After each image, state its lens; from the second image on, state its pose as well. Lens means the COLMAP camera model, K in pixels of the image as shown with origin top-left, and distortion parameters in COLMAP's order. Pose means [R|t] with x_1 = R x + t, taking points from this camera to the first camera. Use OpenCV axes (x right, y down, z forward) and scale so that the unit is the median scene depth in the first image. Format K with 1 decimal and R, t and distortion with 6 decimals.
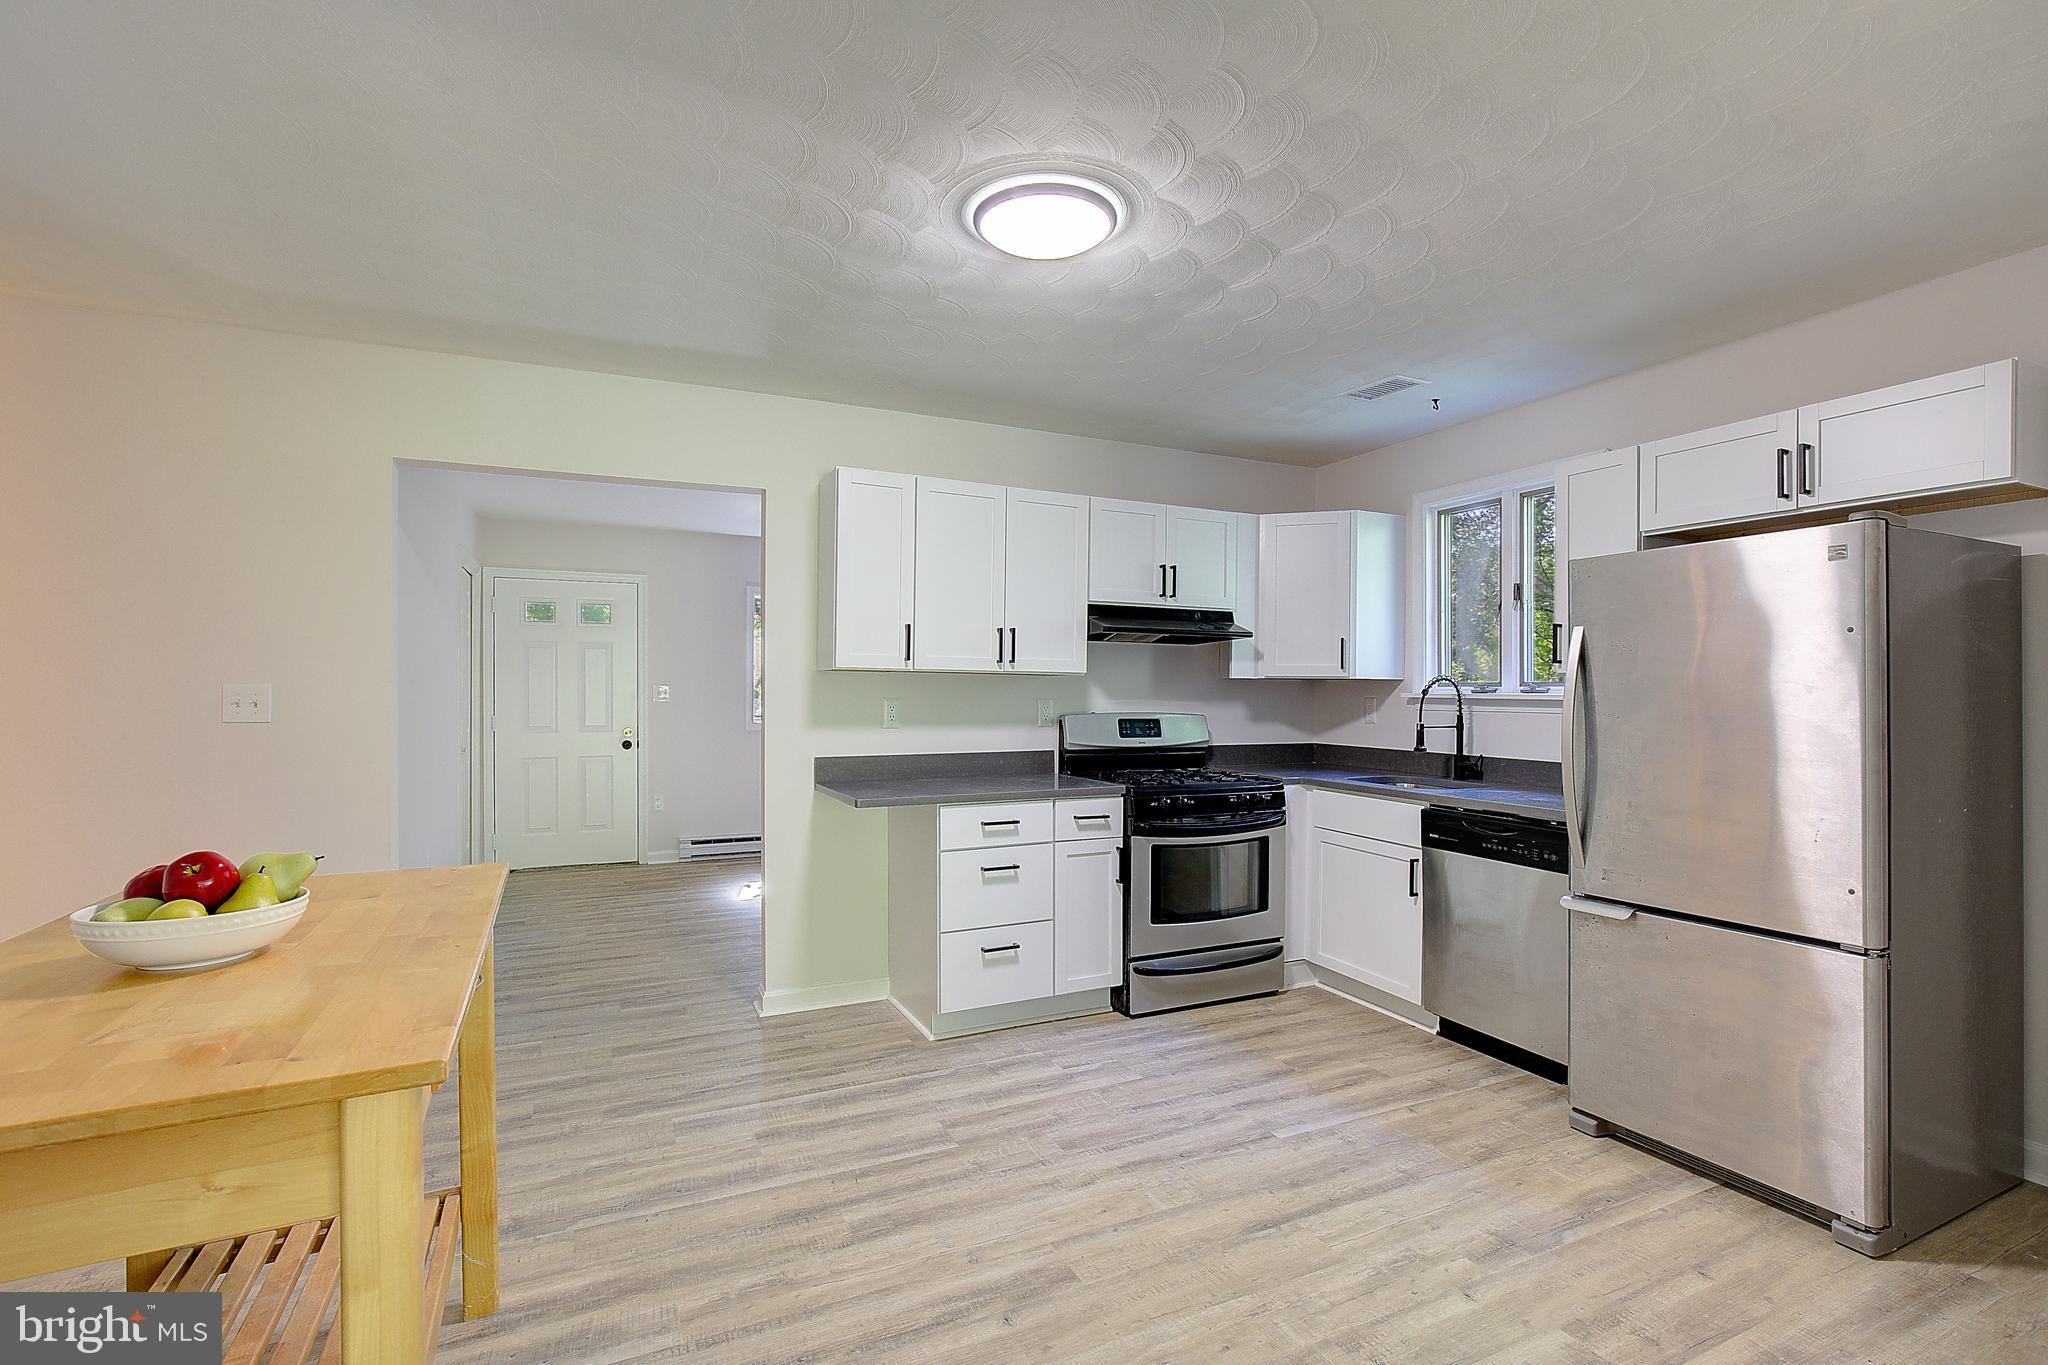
lens RADIAL K [[905.1, 0, 1024.0], [0, 905.1, 682.5], [0, 0, 1]] dist [-0.008942, 0.000044]
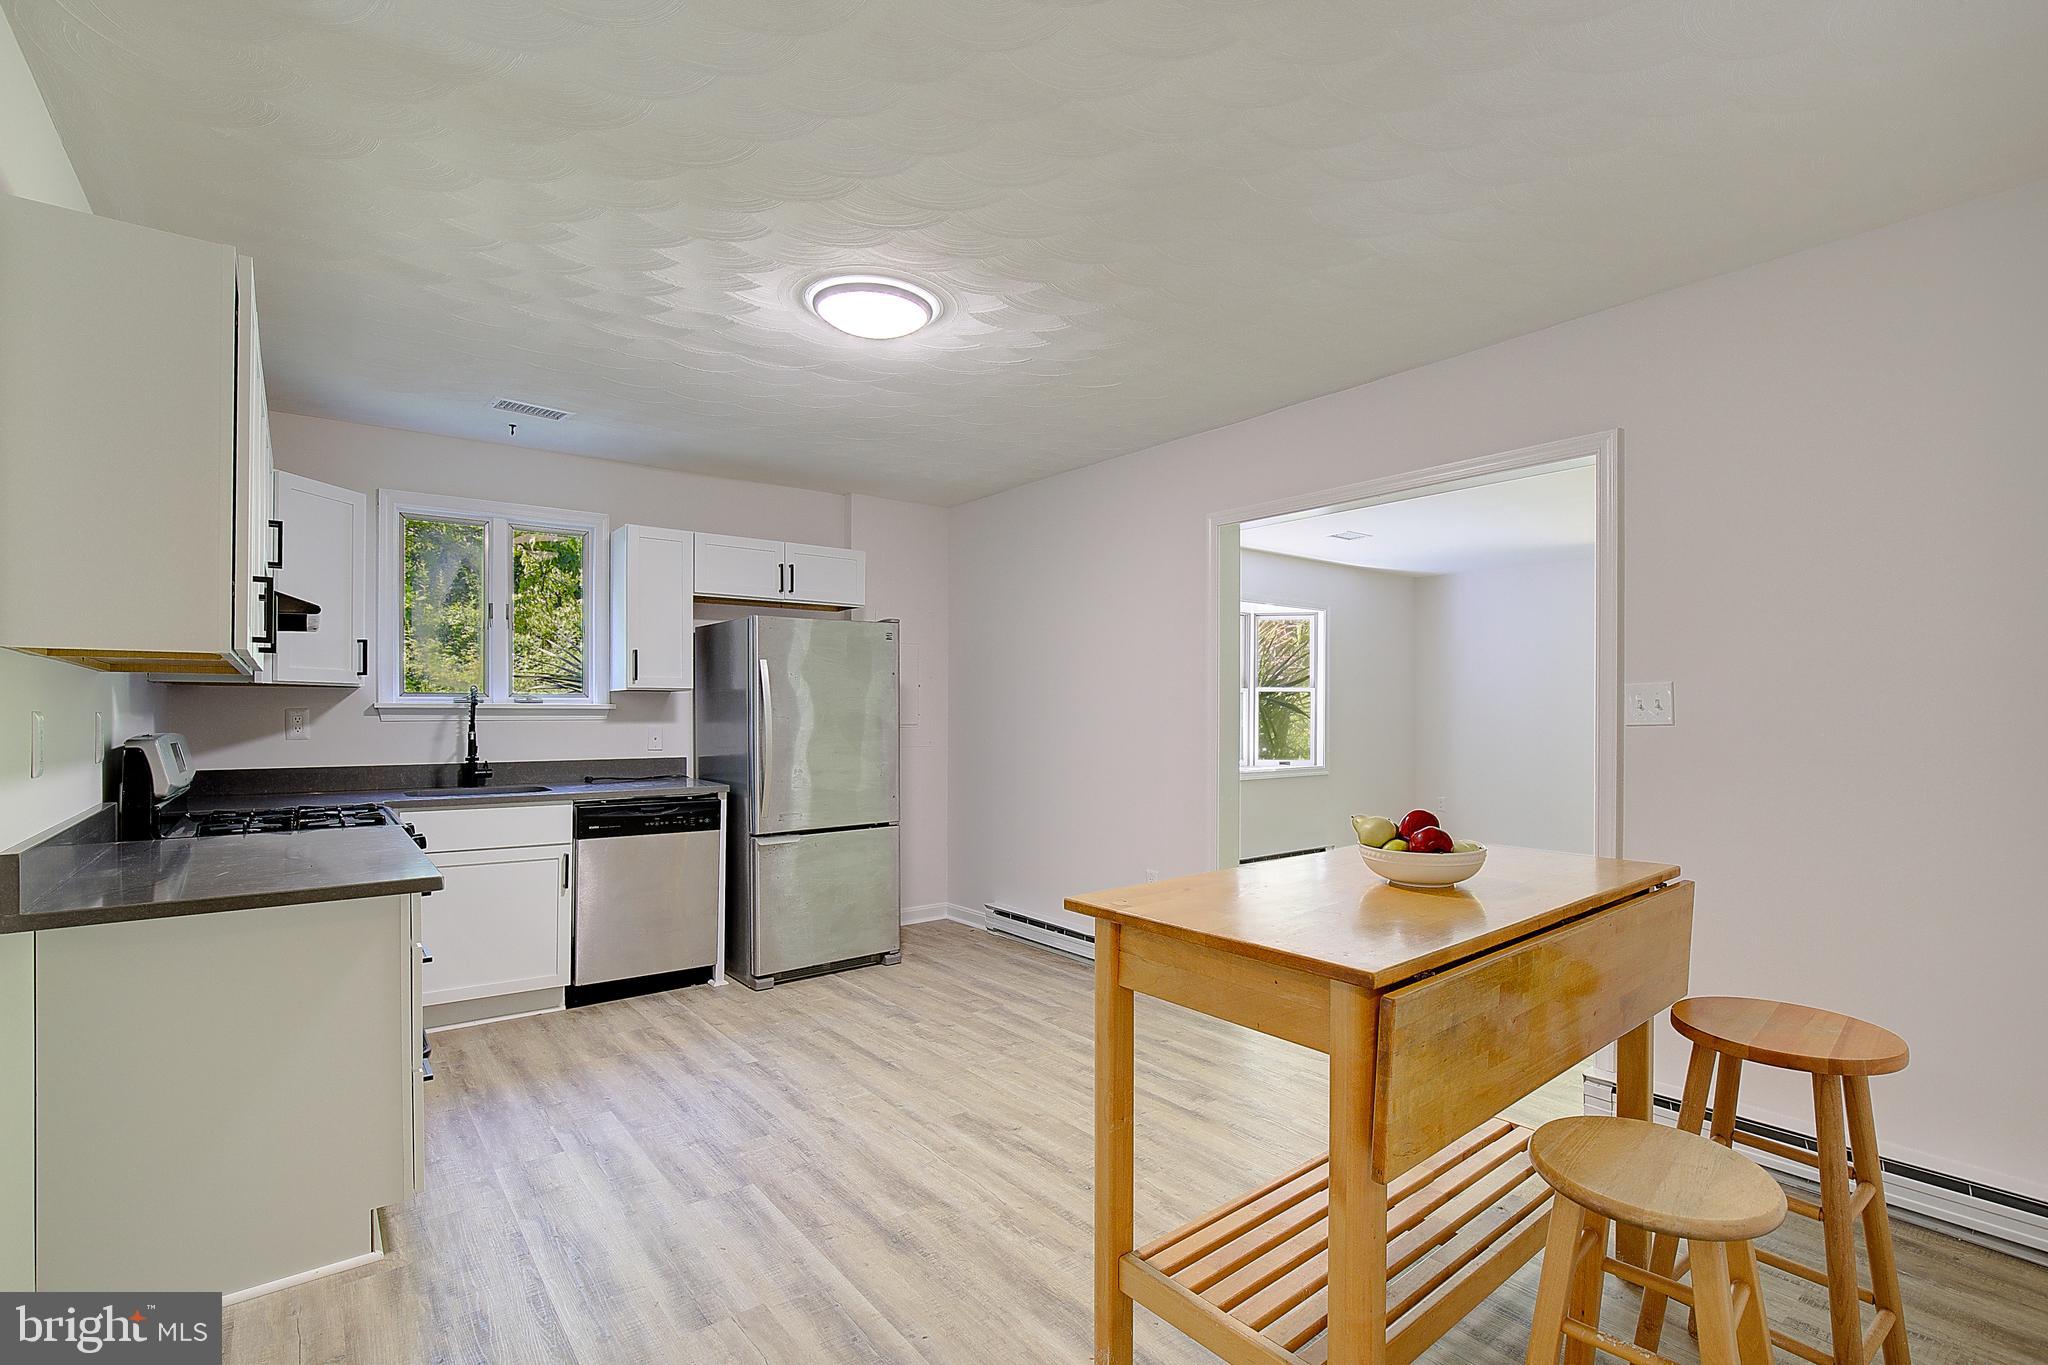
lens RADIAL K [[941.6, 0, 1042.5], [0, 941.6, 696.0], [0, 0, 1]] dist [-0.029943, 0.009551]
pose [[-0.209368, 0.012174, 0.977761, -1.044193], [-0.010556, 0.999836, -0.014710, 0.019090], [-0.977780, -0.013401, -0.209205, 0.882622]]
